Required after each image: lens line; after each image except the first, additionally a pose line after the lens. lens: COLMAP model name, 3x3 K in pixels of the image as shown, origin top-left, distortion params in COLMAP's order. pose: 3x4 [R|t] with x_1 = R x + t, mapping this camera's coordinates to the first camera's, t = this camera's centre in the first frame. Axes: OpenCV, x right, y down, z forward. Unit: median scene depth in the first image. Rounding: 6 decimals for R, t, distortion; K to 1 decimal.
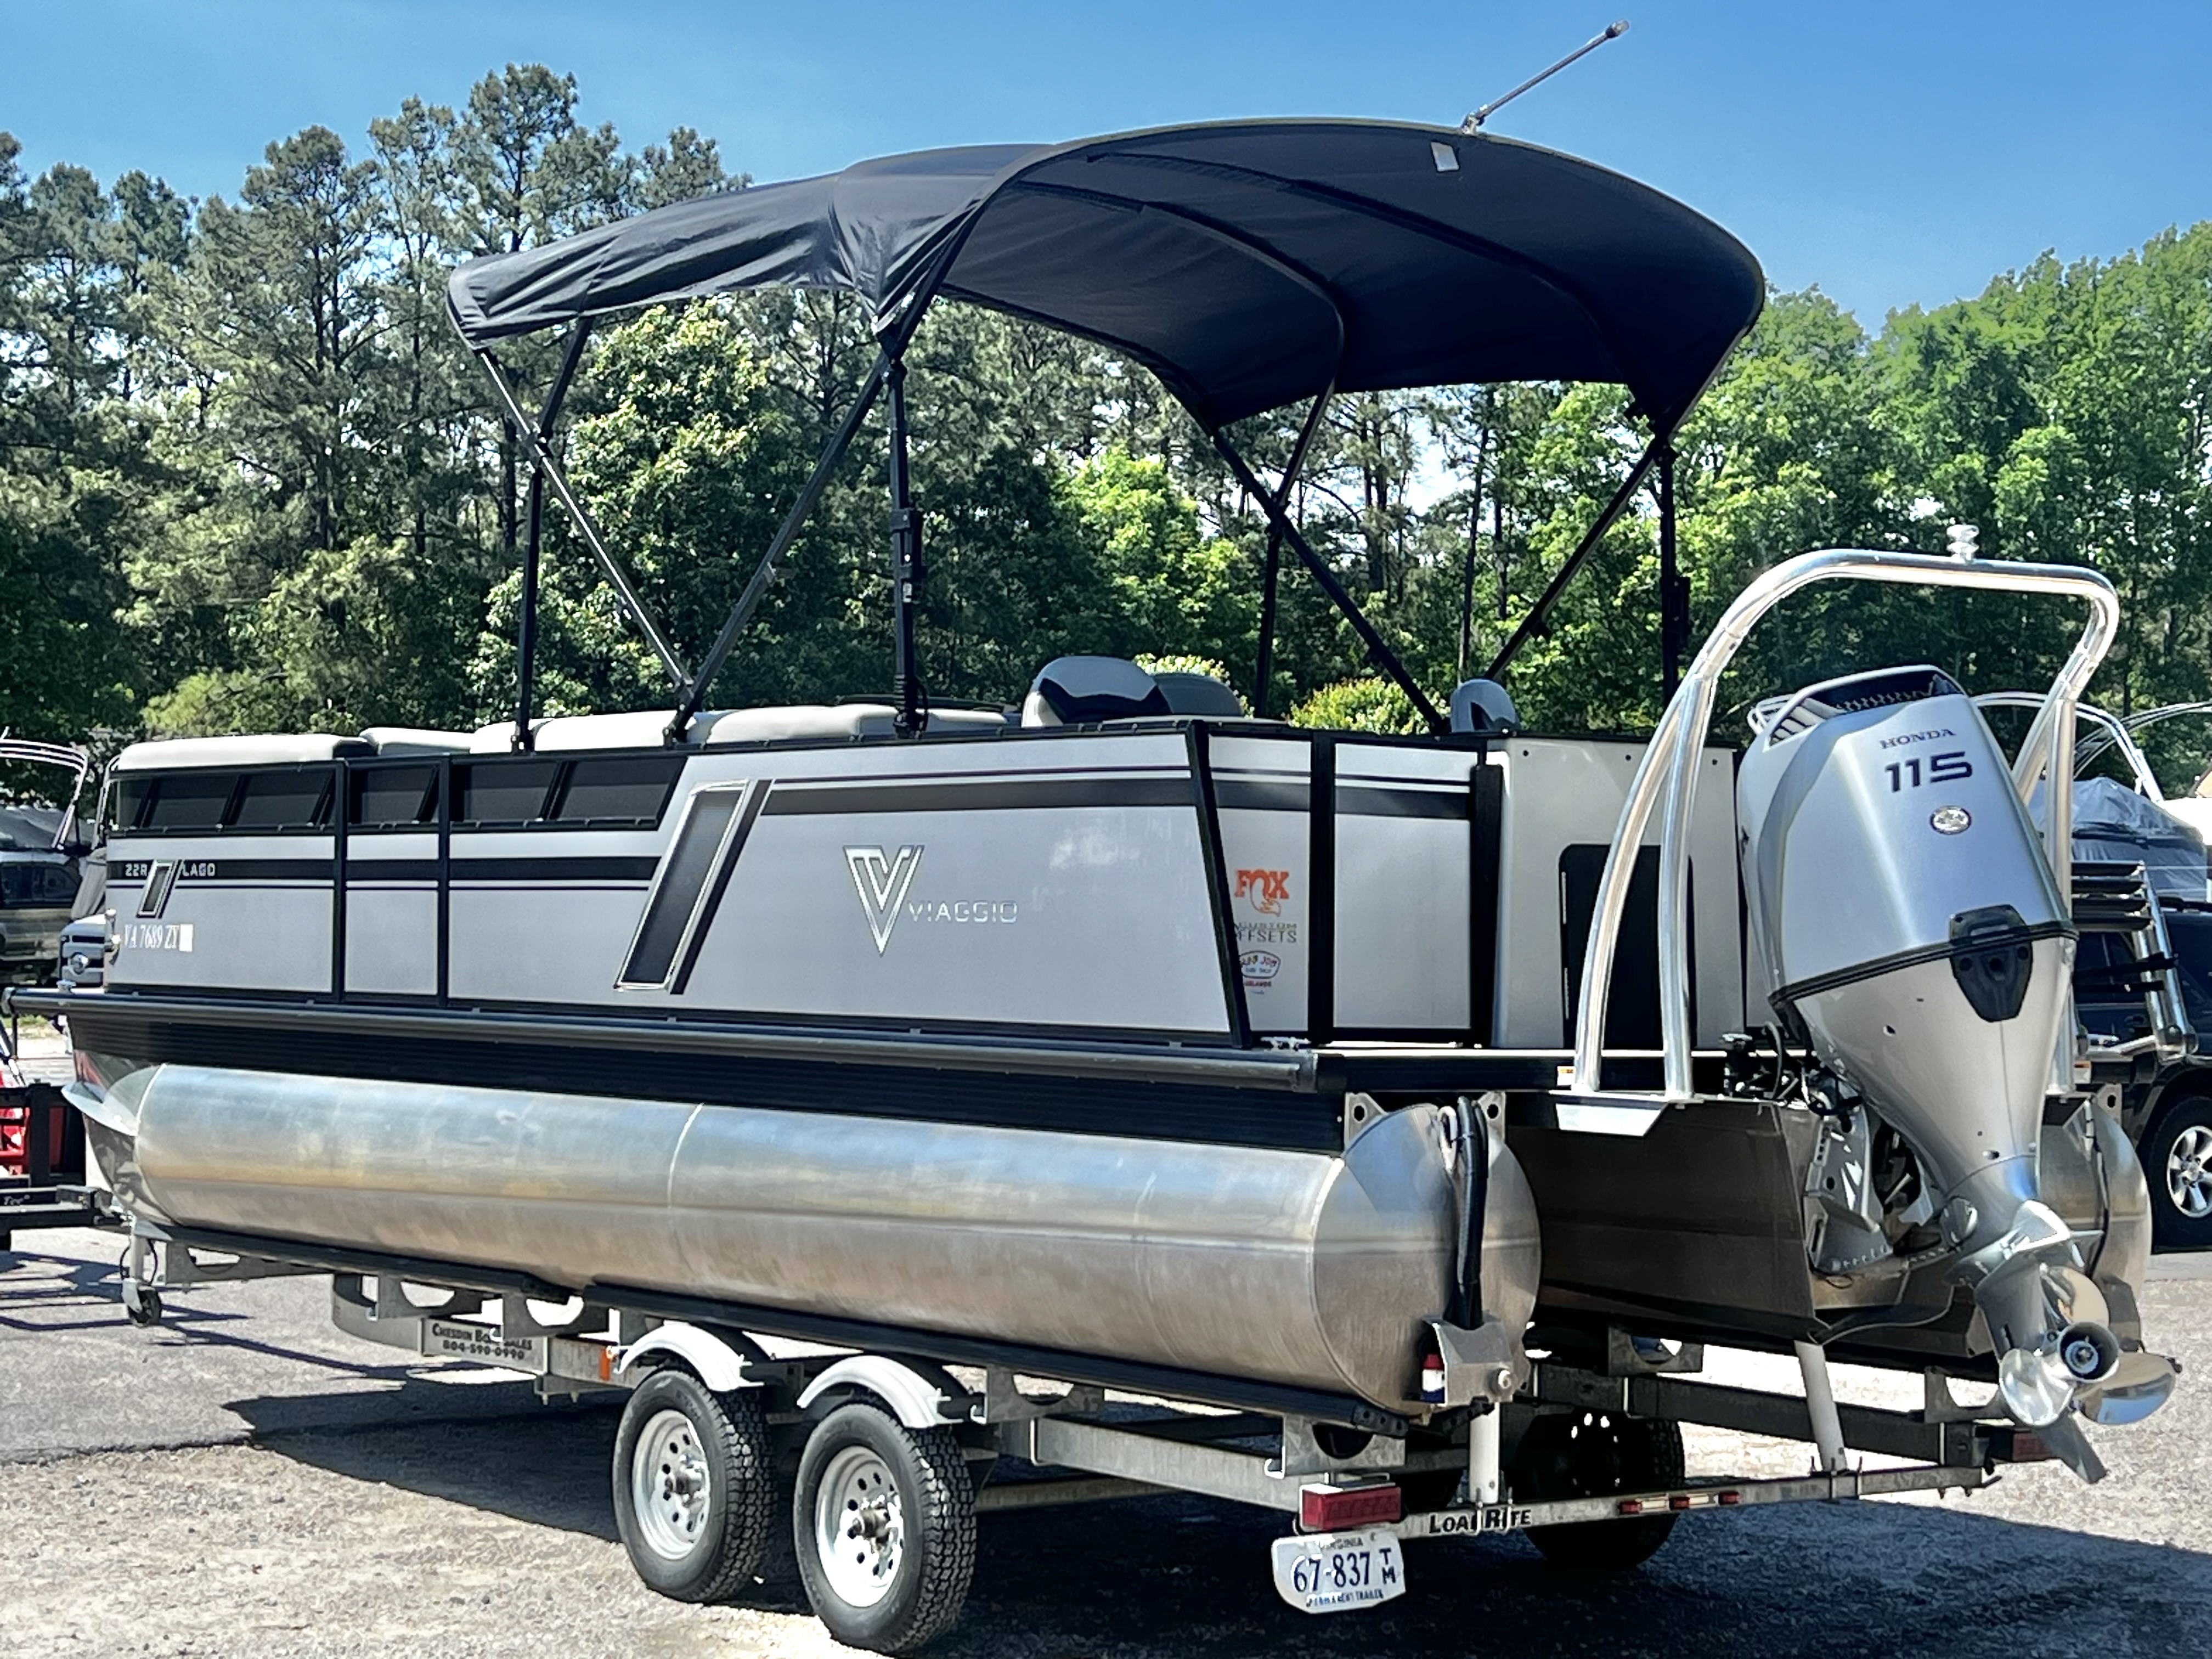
lens RADIAL K [[4142.0, 0, 1104.0], [0, 4142.0, 825.4], [0, 0, 1]] dist [-0.019166, 0.000000]
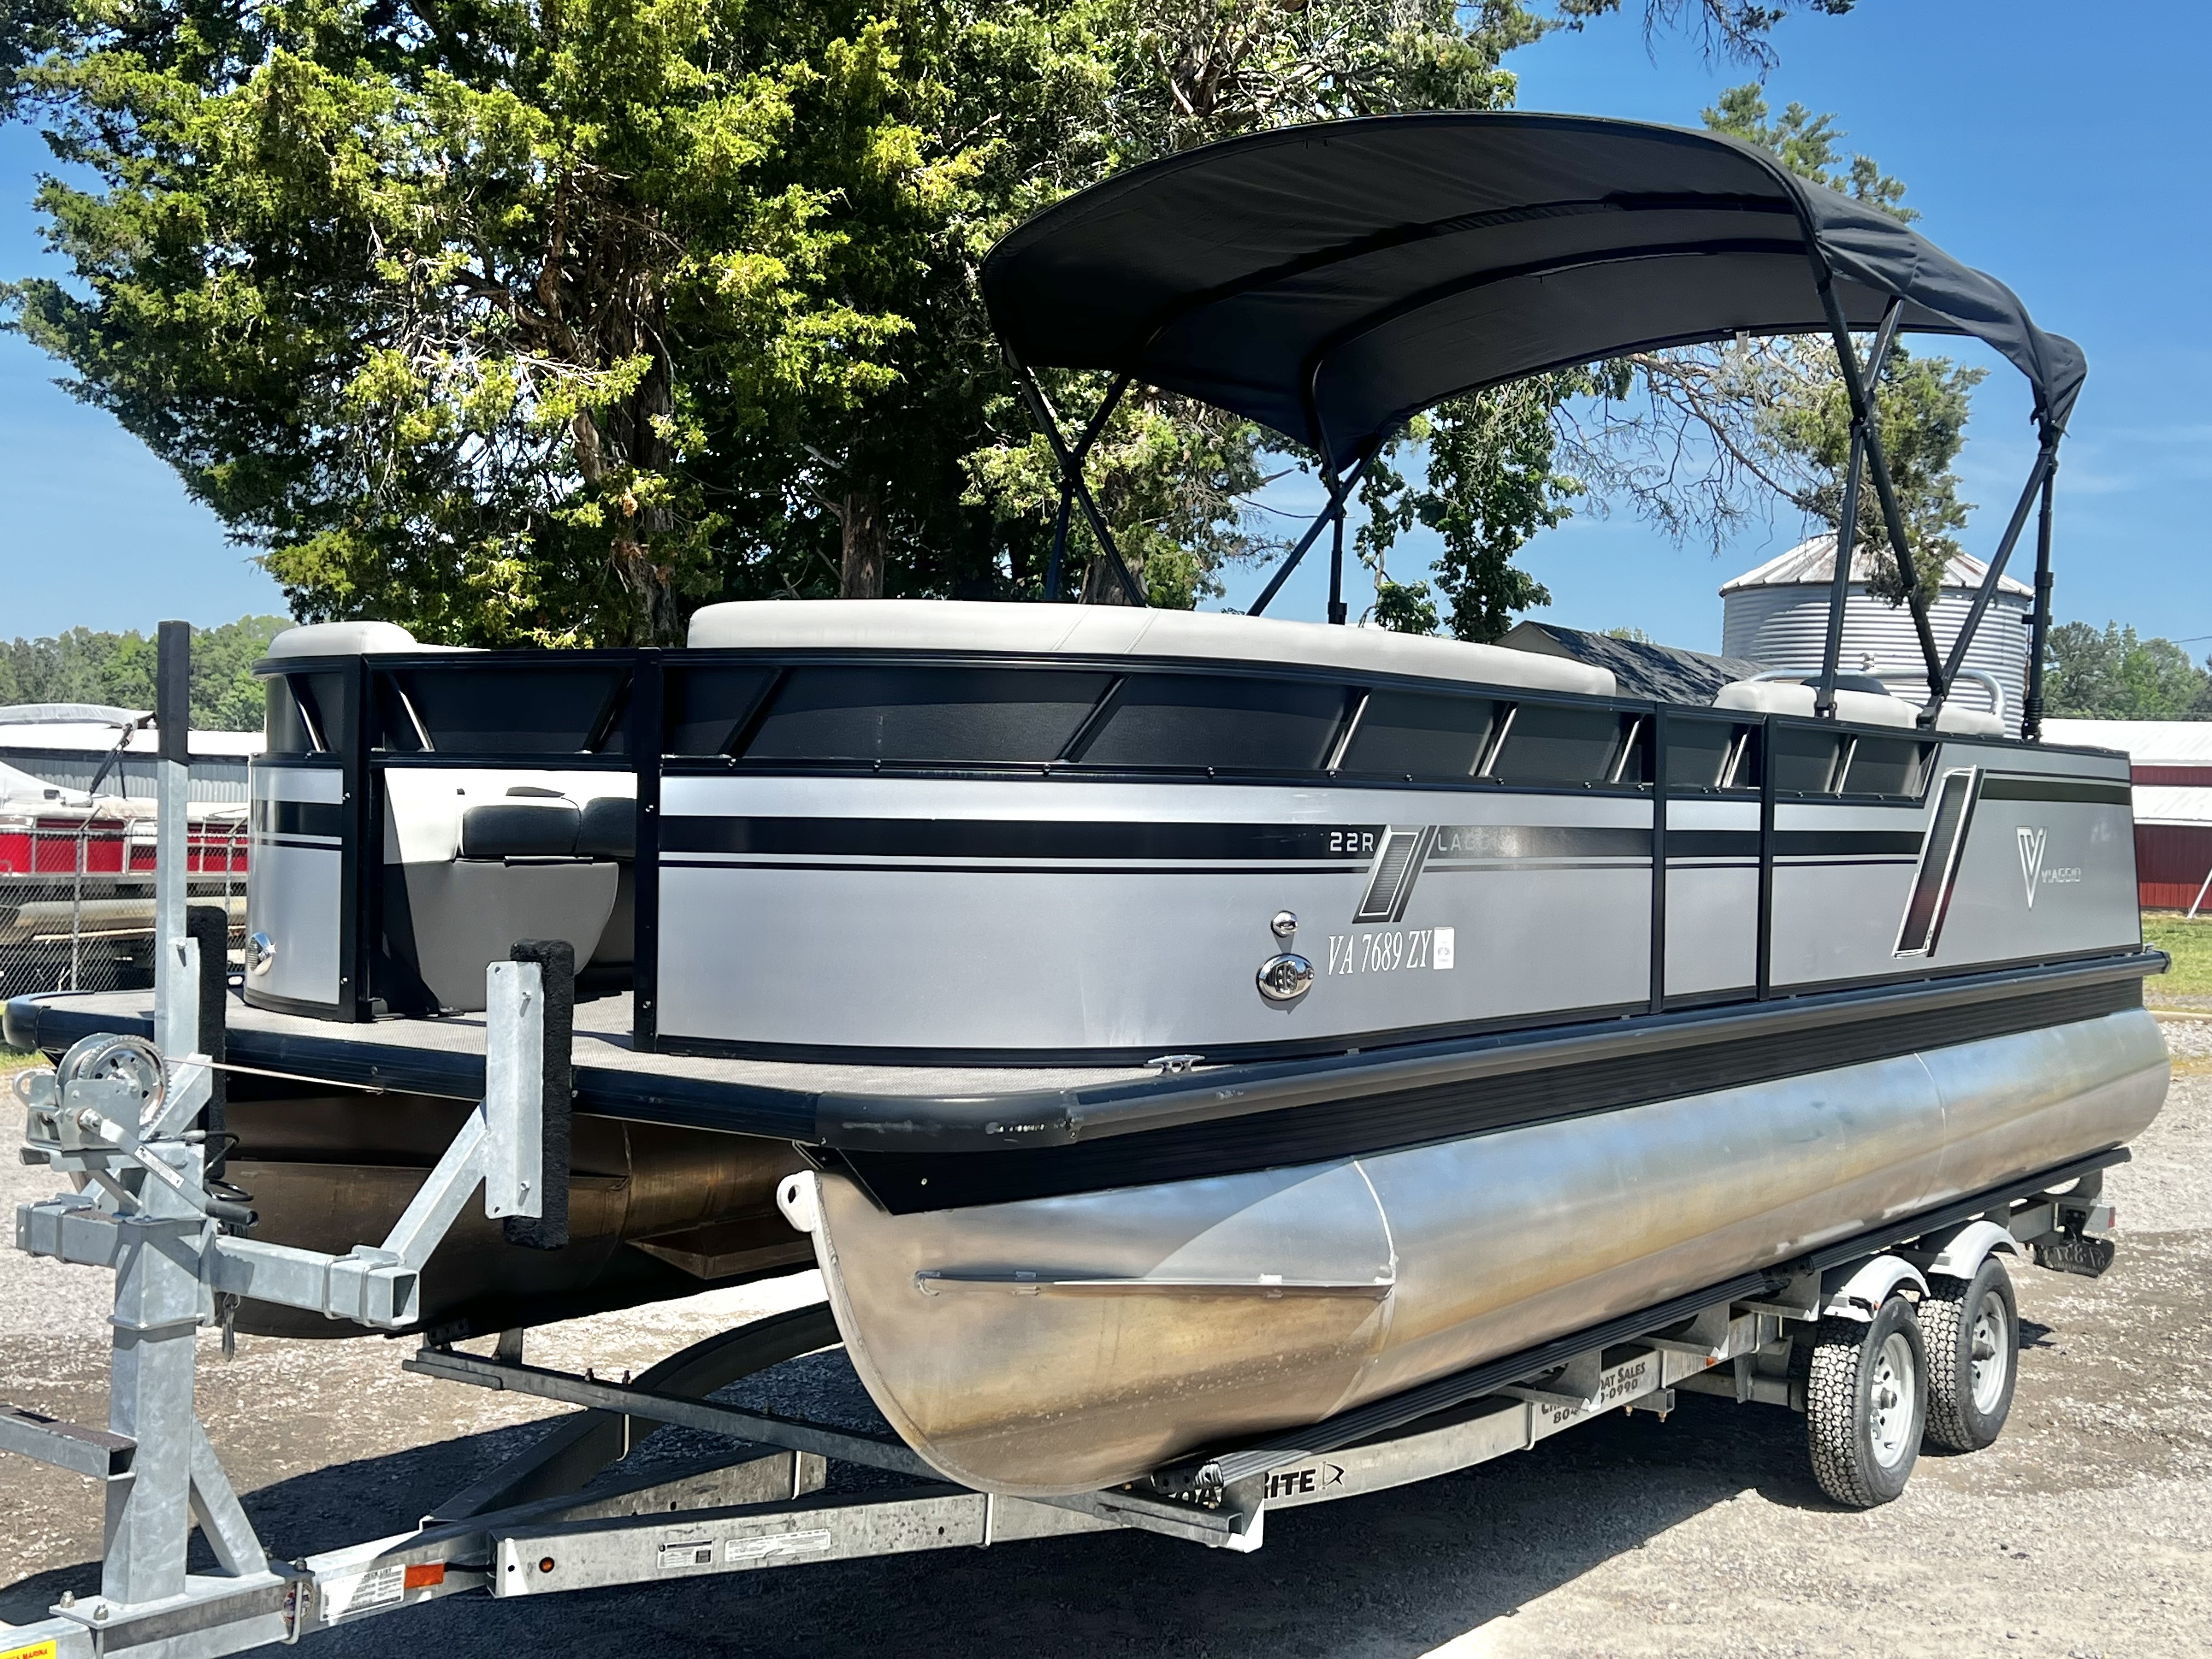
lens RADIAL K [[2644.6, 0, 1109.9], [0, 2644.6, 852.5], [0, 0, 1]] dist [0.063510, 0.000000]
pose [[-0.288604, -0.000969, 0.957448, -0.710082], [-0.011433, 0.999932, -0.002435, 0.016687], [-0.957380, -0.011649, -0.288596, 1.389163]]
